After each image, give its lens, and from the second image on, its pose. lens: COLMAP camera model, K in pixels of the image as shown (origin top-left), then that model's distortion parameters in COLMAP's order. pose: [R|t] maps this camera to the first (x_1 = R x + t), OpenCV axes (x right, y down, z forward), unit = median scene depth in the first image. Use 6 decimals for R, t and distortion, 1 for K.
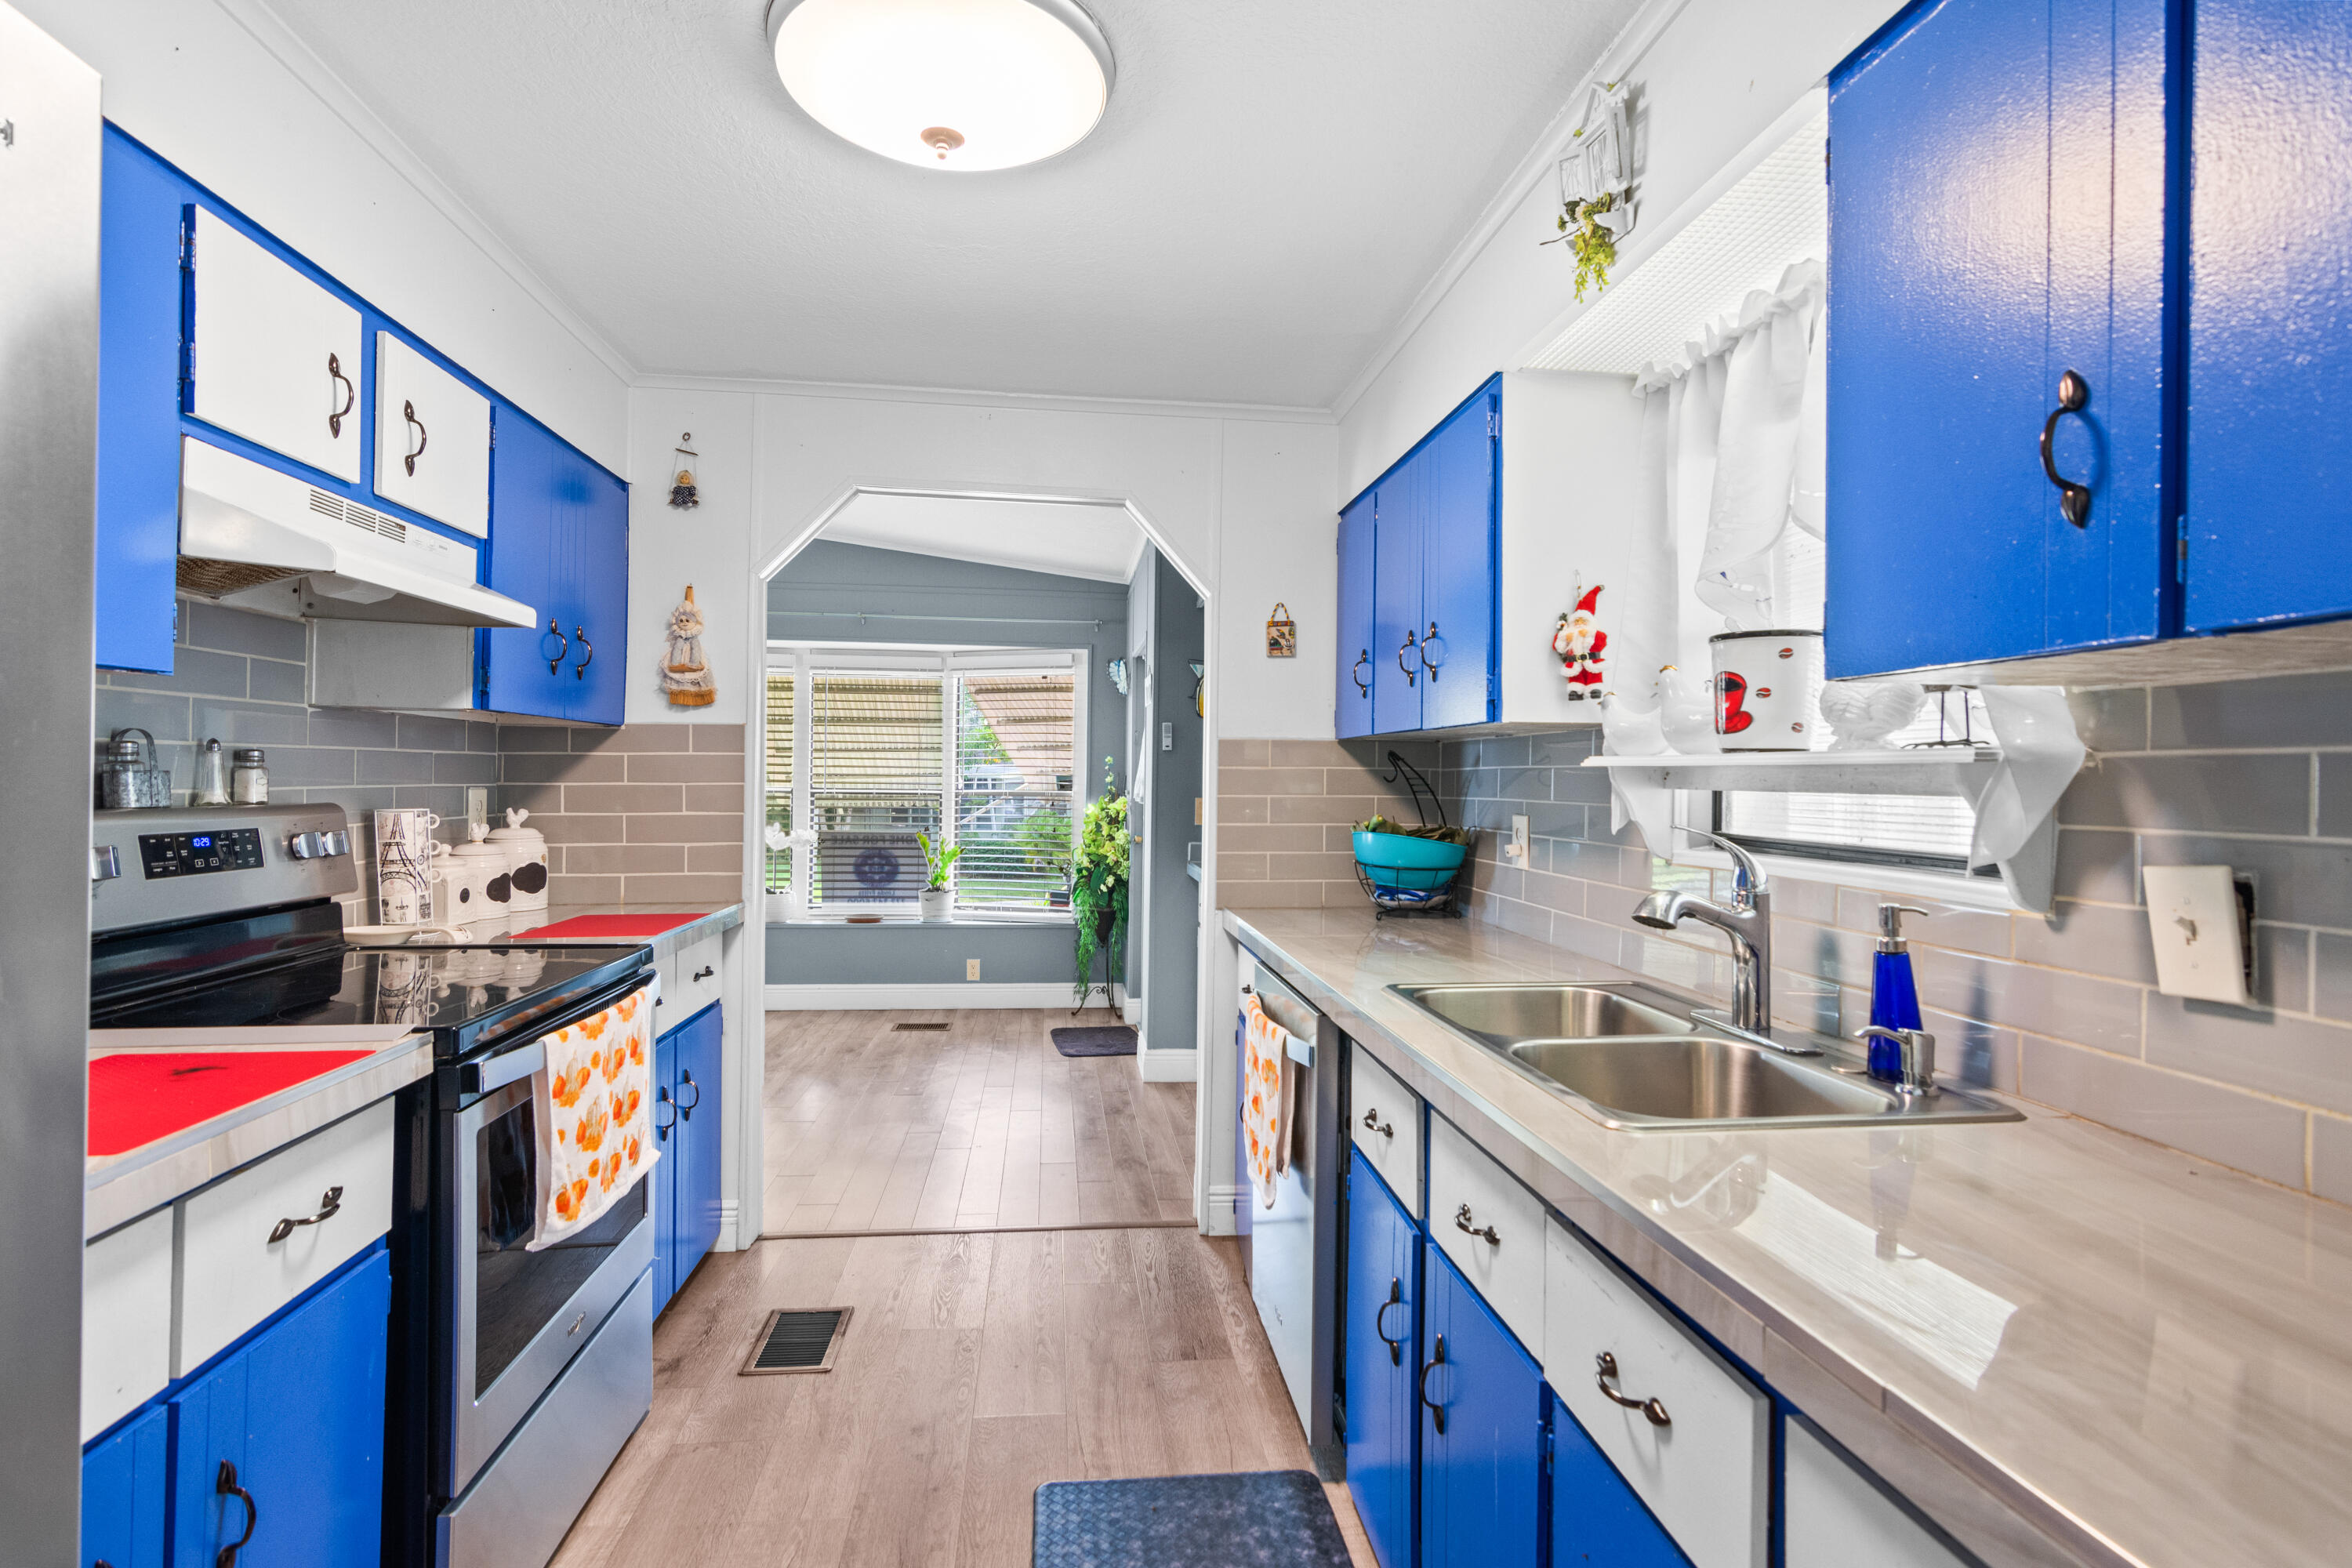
lens RADIAL K [[1138.1, 0, 1176.0], [0, 1138.1, 784.0], [0, 0, 1]] dist [-0.001542, 0.000005]
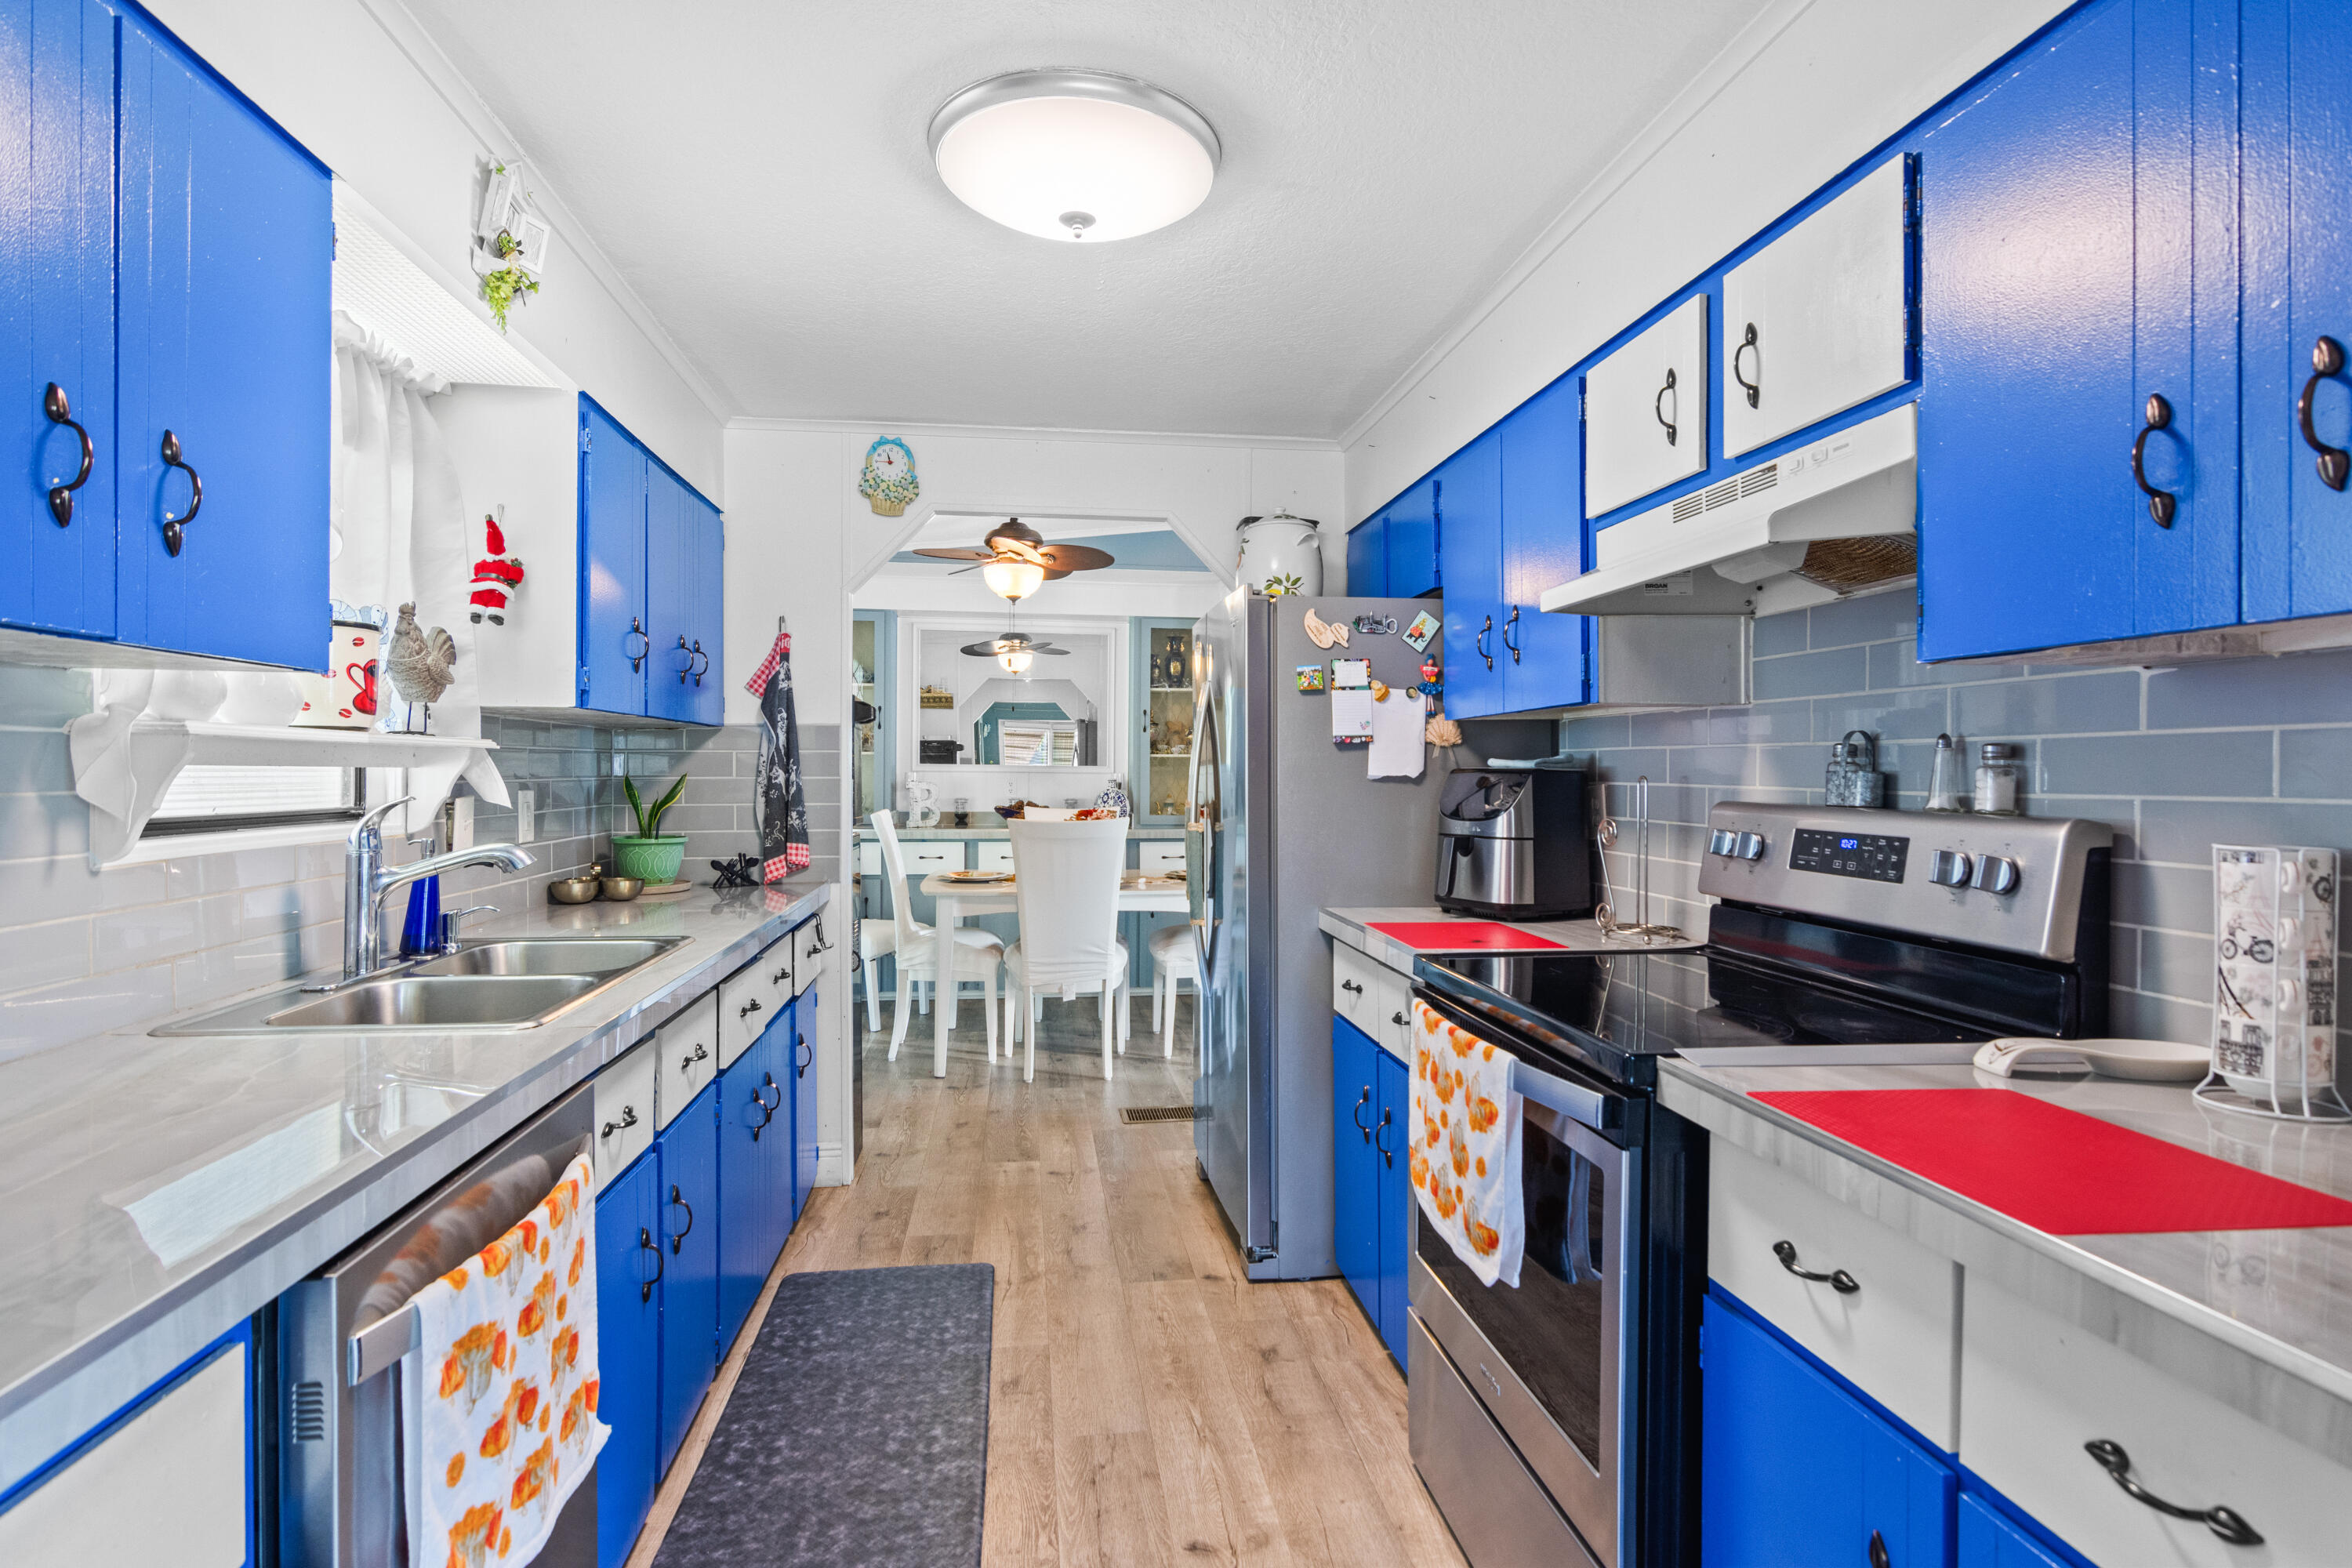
lens RADIAL K [[1177.7, 0, 1170.0], [0, 1177.7, 787.0], [0, 0, 1]] dist [-0.002863, -0.000109]
pose [[-0.999794, -0.018019, -0.009353, -0.268595], [-0.018206, 0.999628, 0.020290, -0.007526], [0.008984, 0.020456, -0.999750, 2.014892]]
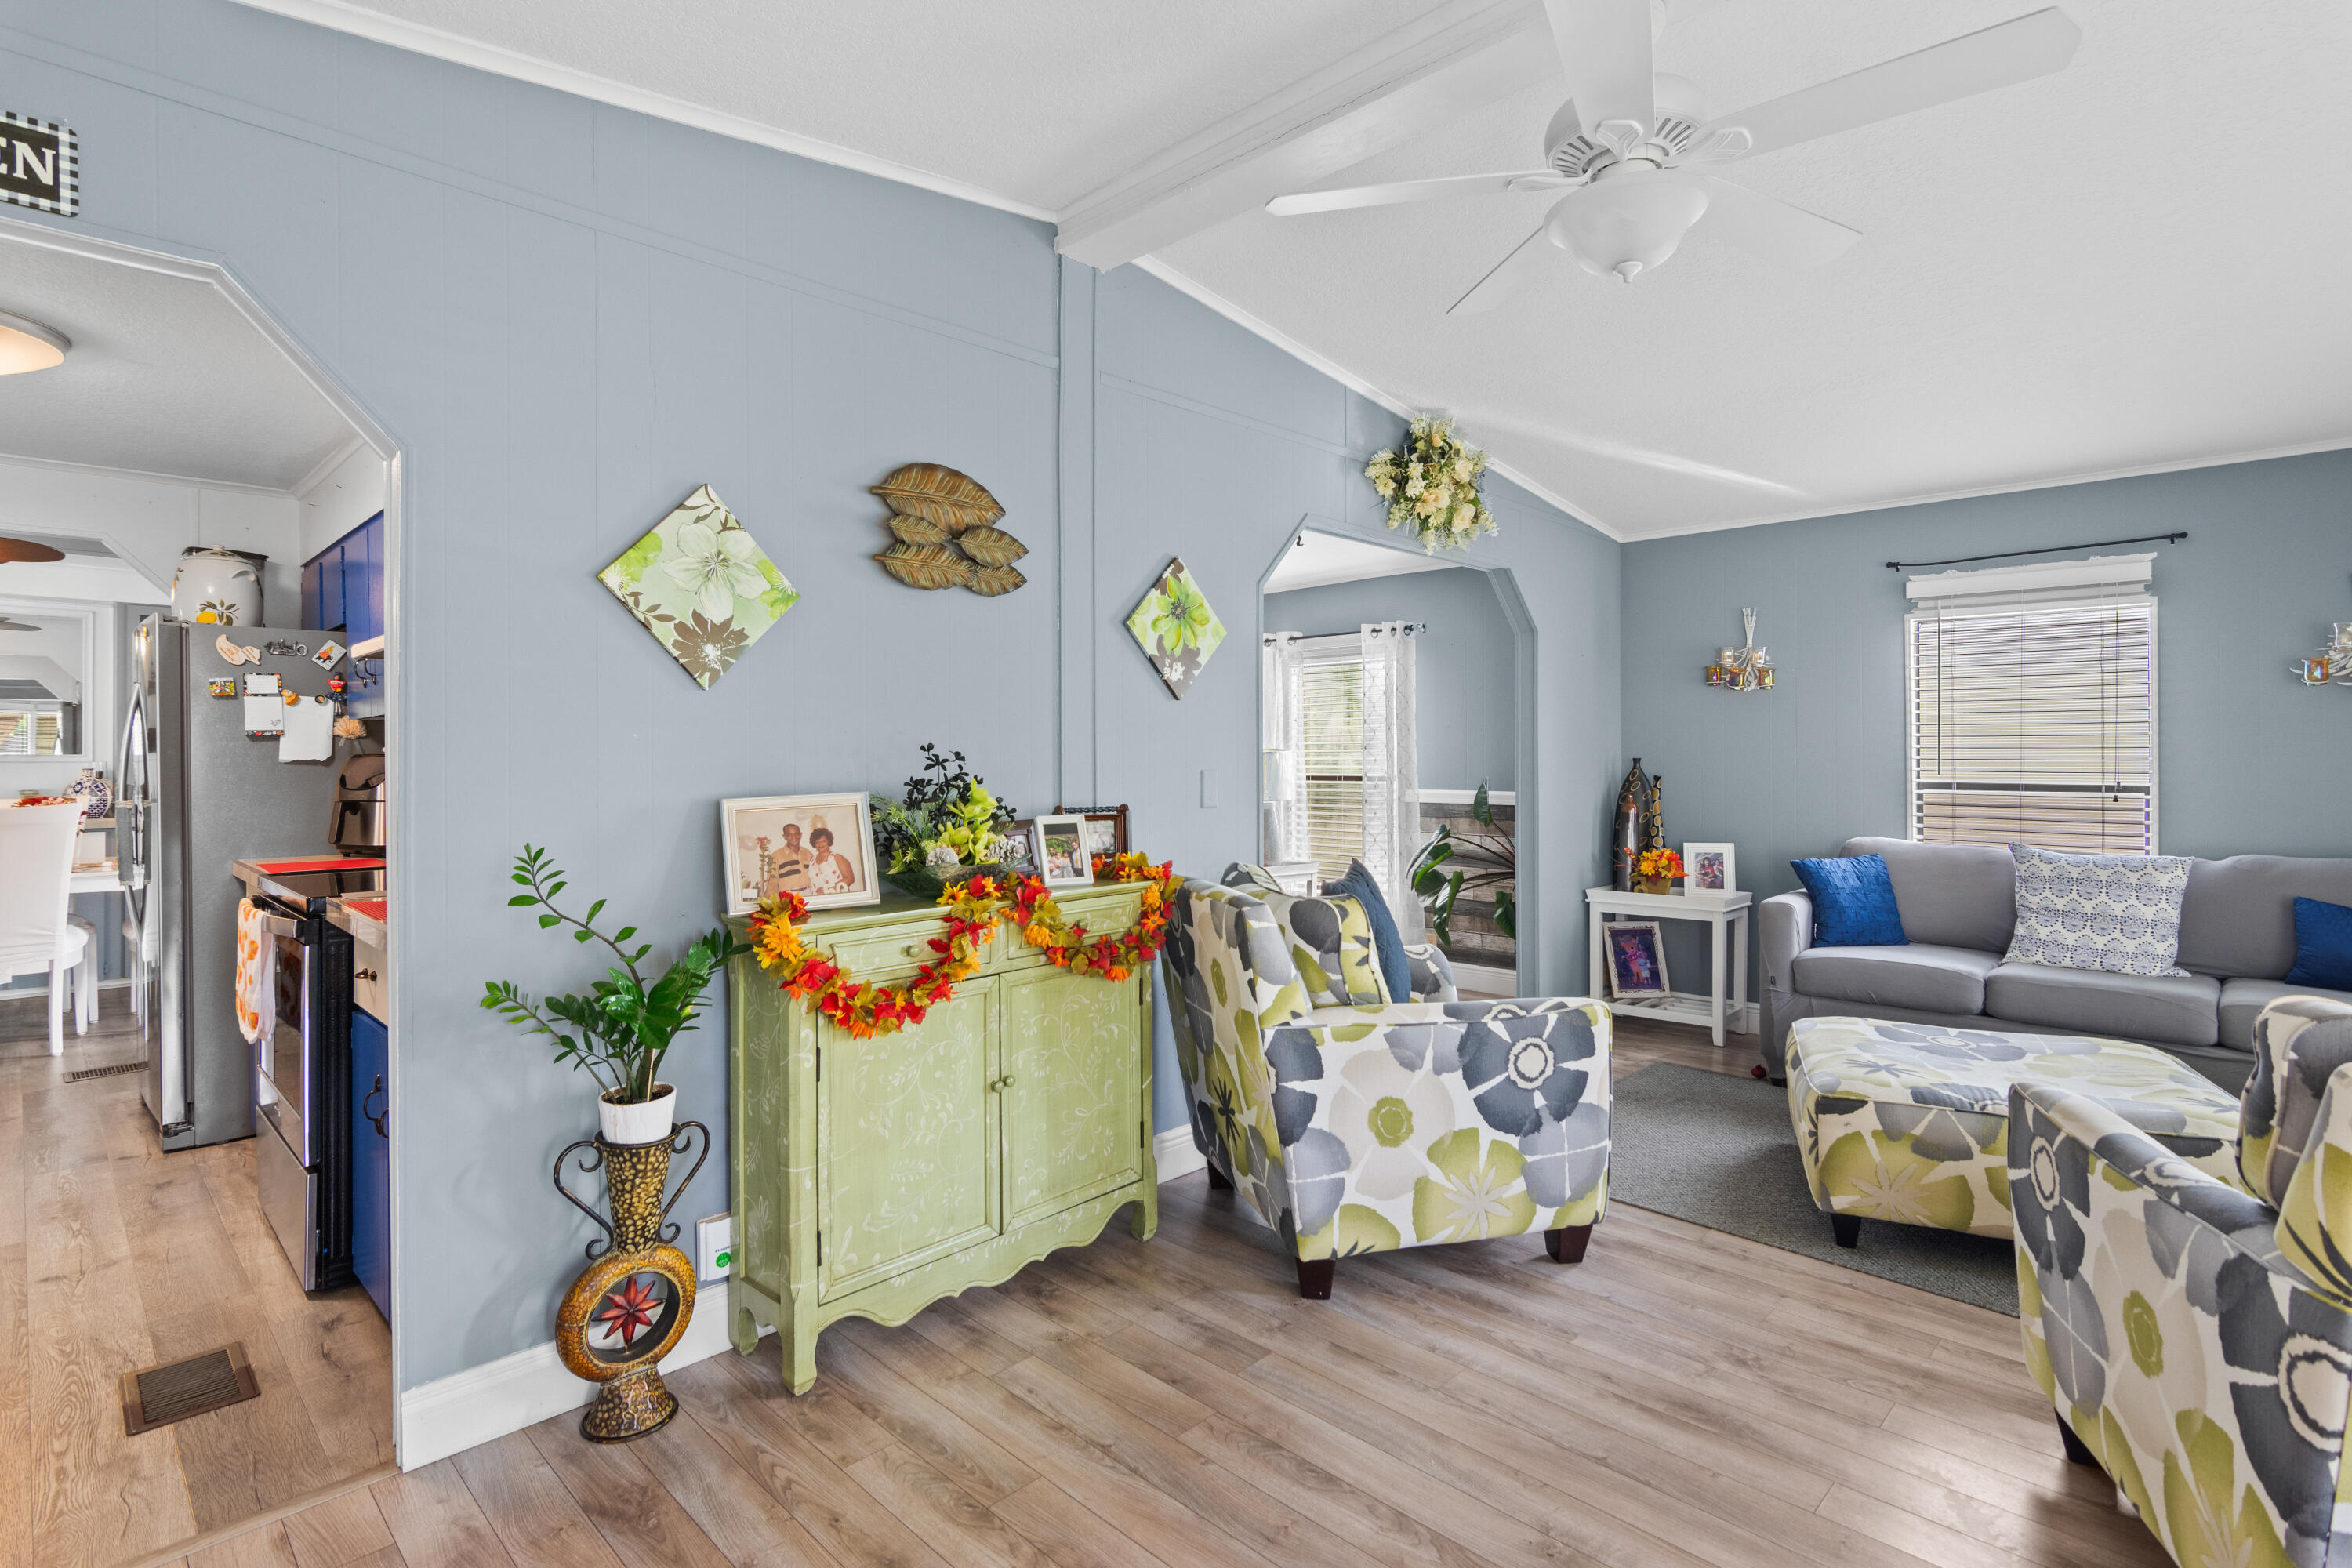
lens RADIAL K [[1148.8, 0, 1178.1], [0, 1148.8, 756.0], [0, 0, 1]] dist [-0.000100, 0.002129]
pose [[-0.781129, -0.011915, -0.624256, -0.480746], [-0.011181, 0.999925, -0.005095, -0.009553], [0.624270, 0.003000, -0.781203, 2.923808]]
